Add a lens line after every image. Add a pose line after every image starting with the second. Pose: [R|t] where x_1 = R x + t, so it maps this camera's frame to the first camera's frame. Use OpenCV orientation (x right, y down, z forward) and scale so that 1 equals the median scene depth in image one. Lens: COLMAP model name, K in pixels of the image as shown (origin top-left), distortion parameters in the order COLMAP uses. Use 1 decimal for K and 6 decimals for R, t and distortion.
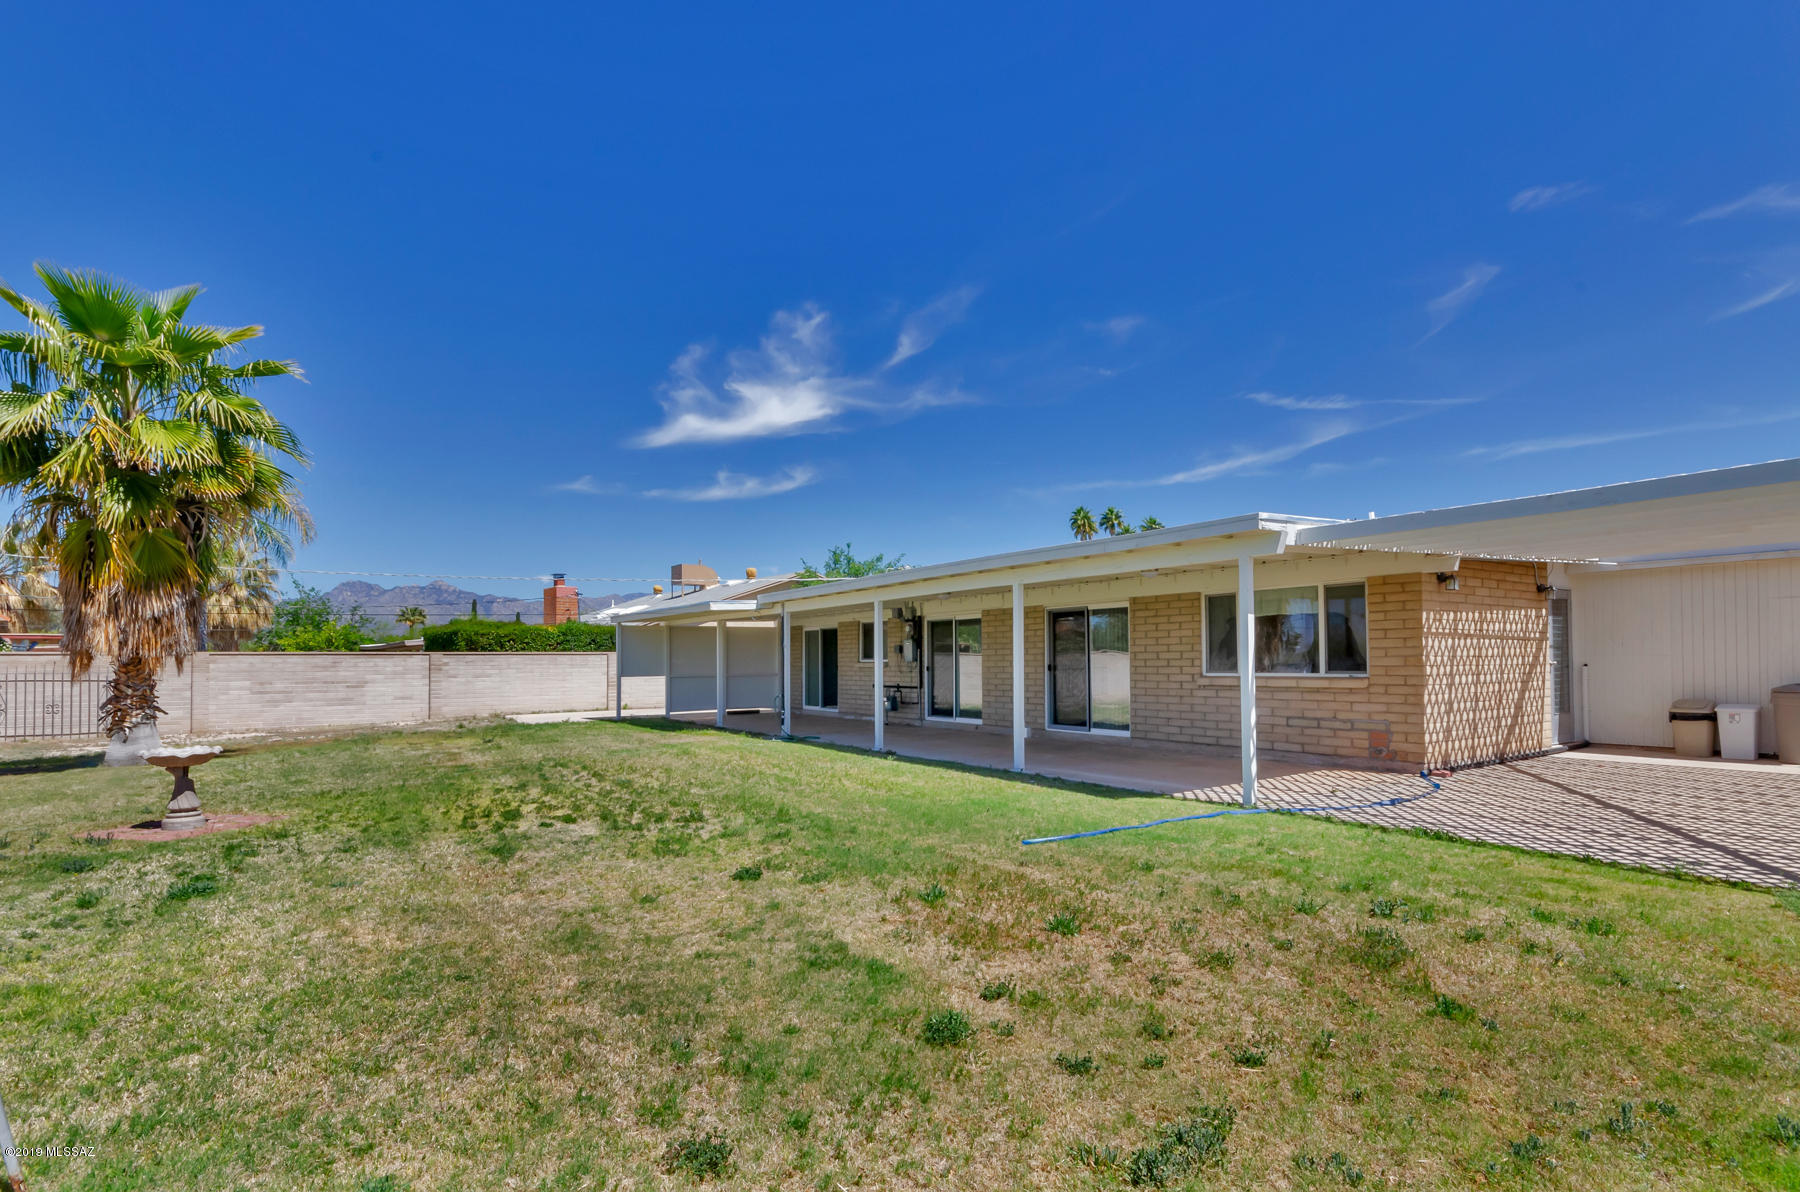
lens RADIAL K [[867.5, 0, 906.0], [0, 867.5, 601.3], [0, 0, 1]] dist [-0.000723, -0.000399]
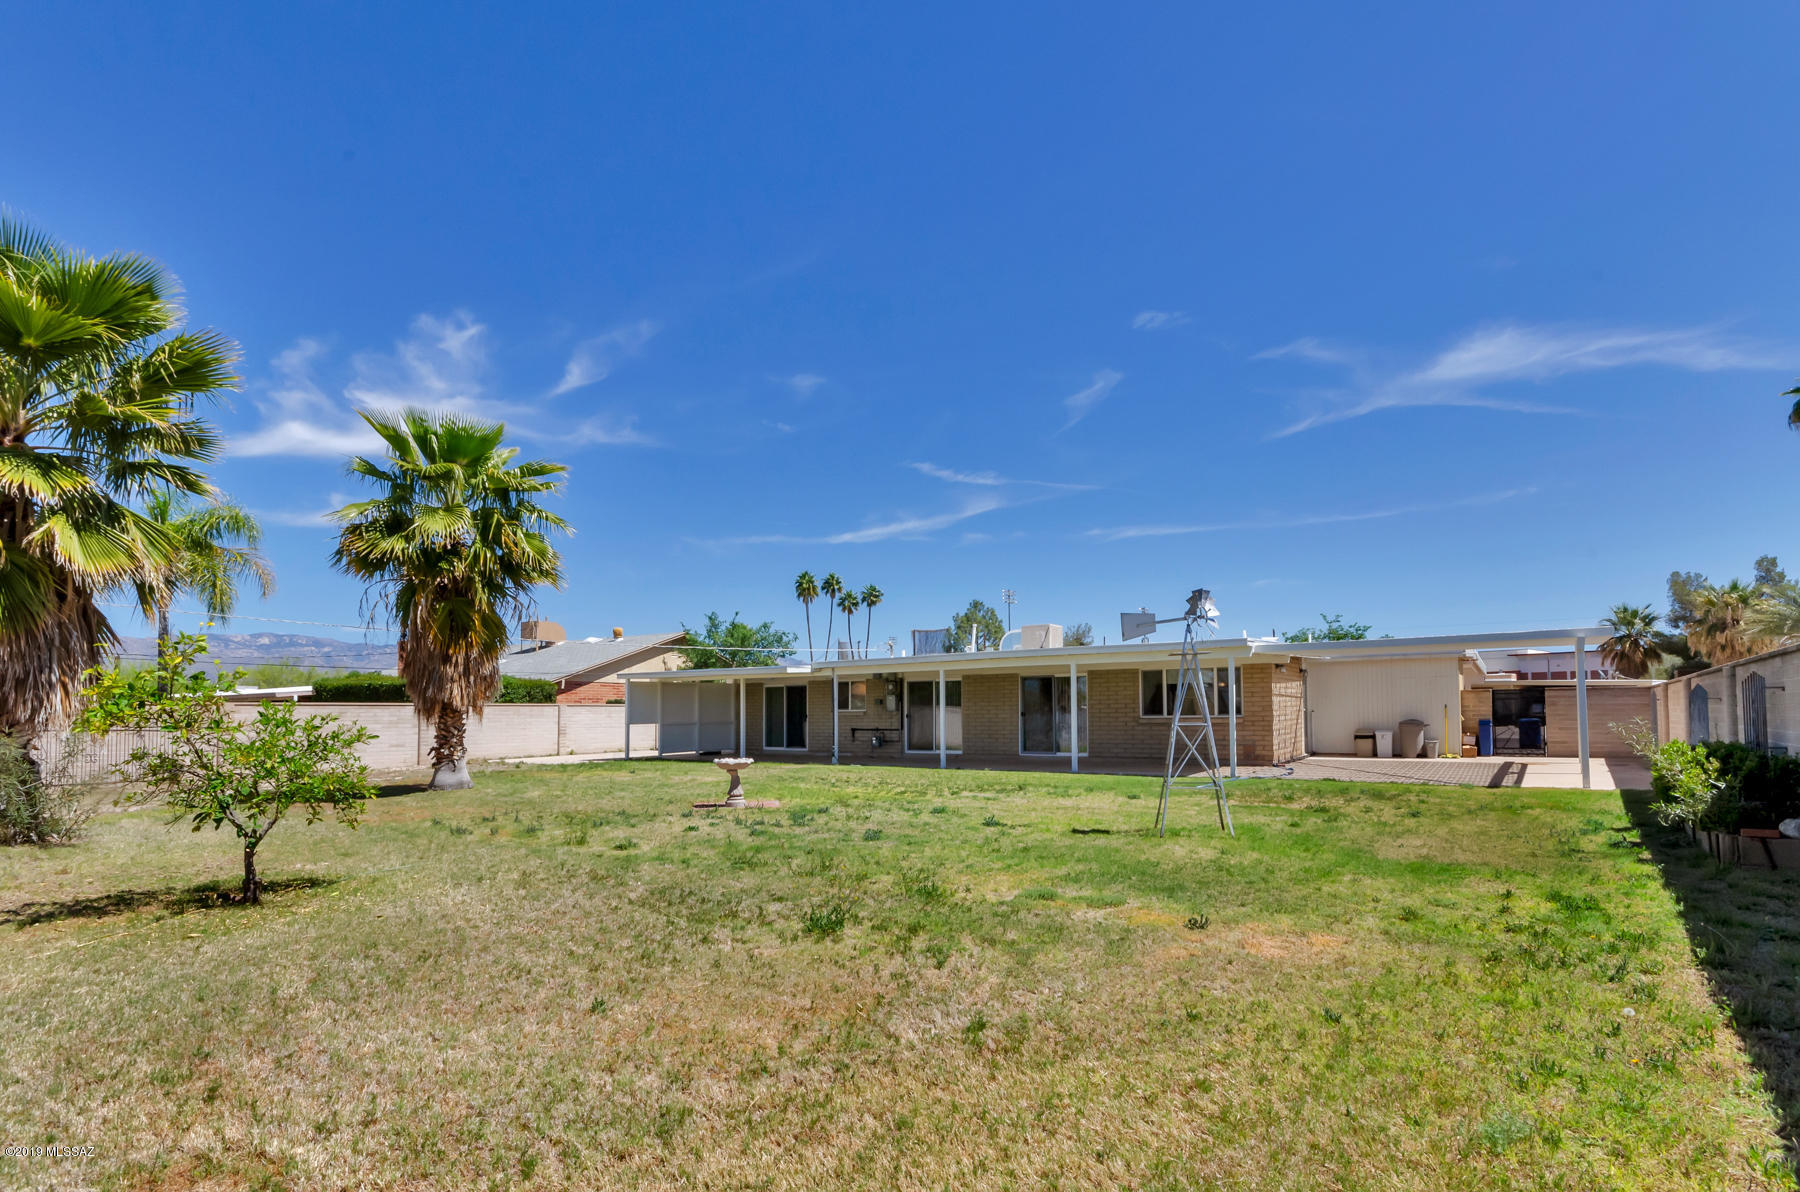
lens RADIAL K [[886.5, 0, 878.5], [0, 886.5, 706.3], [0, 0, 1]] dist [0.004326, 0.000529]
pose [[0.936396, 0.001311, 0.350941, -0.172568], [-0.021940, 0.998255, 0.054814, -0.004873], [-0.350257, -0.059028, 0.934792, -0.102725]]
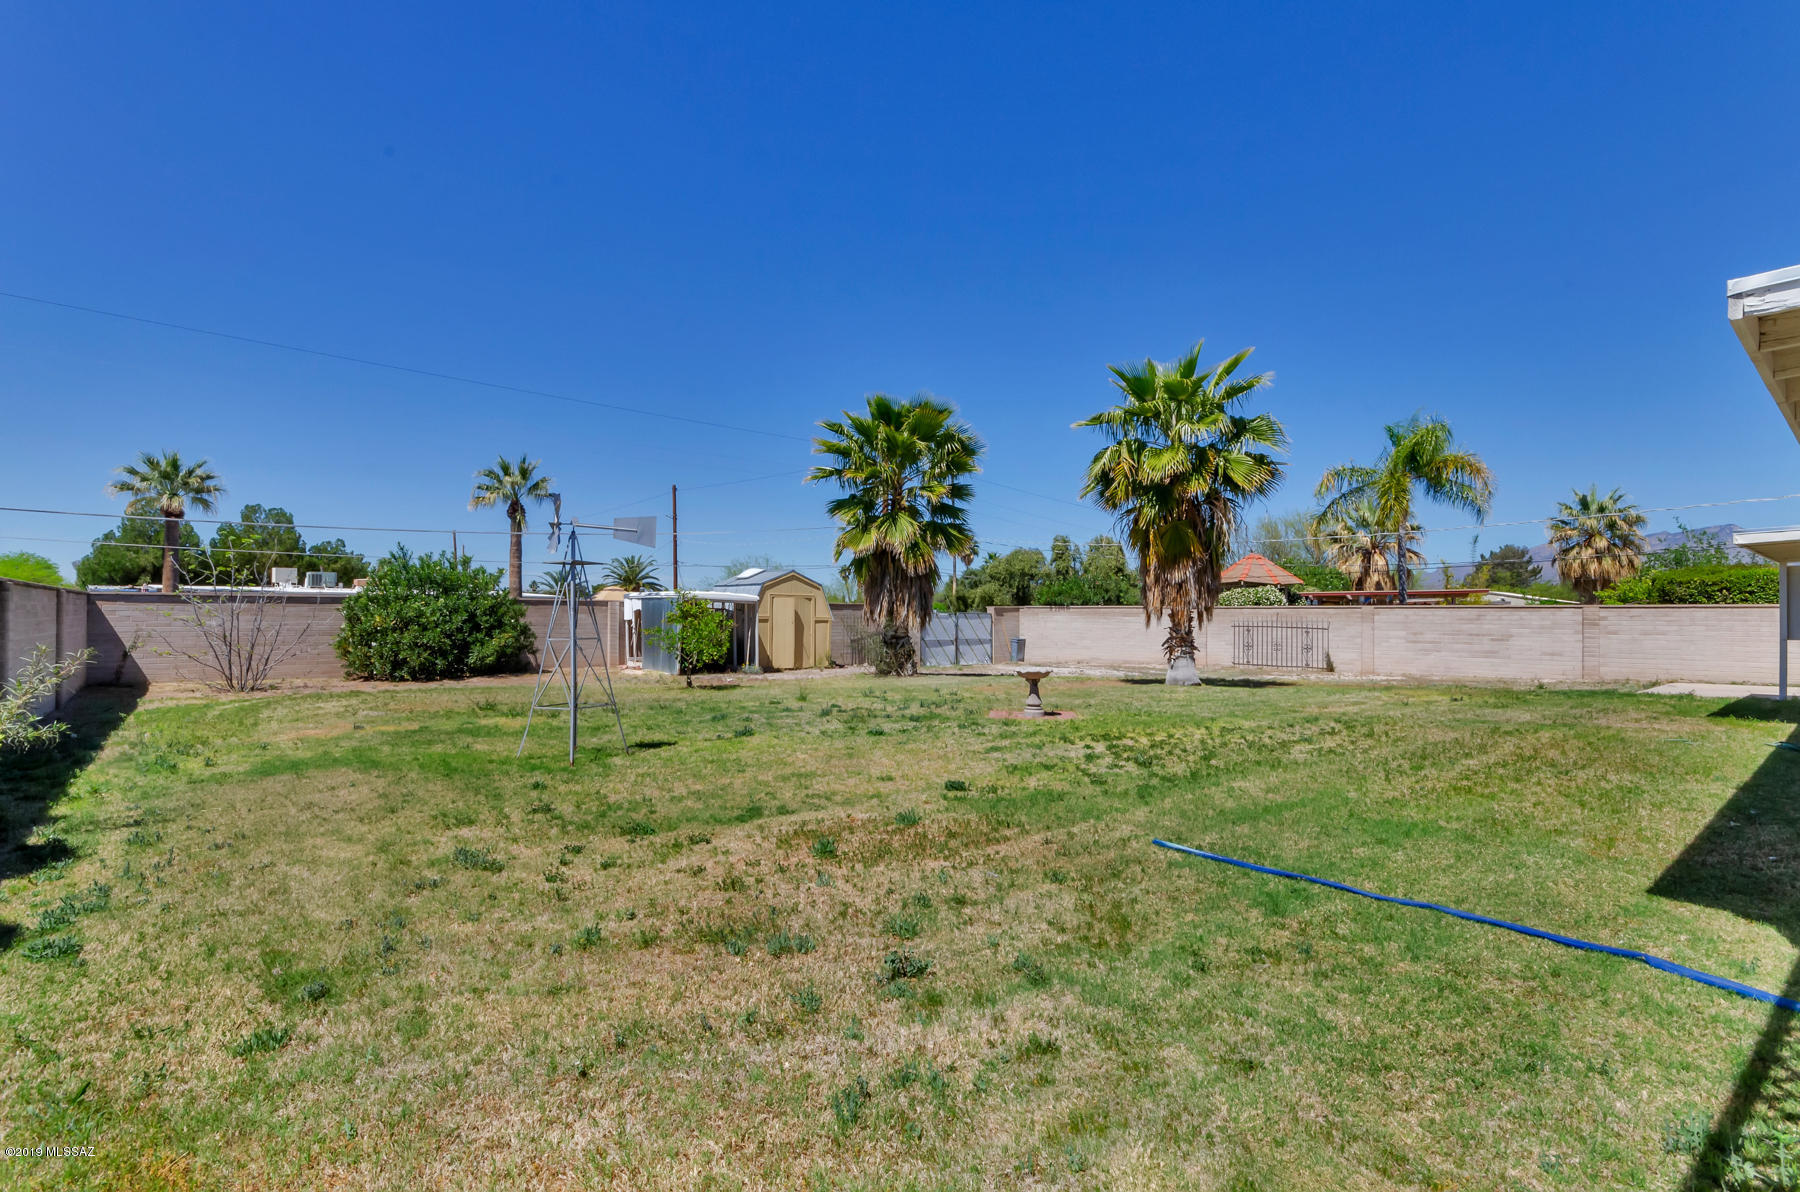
lens RADIAL K [[867.5, 0, 899.5], [0, 867.5, 598.1], [0, 0, 1]] dist [-0.000723, -0.000399]
pose [[0.130241, -0.010978, -0.991422, 0.109261], [0.063976, 0.997948, -0.002646, 0.003605], [0.989416, -0.063082, 0.130676, 0.077509]]
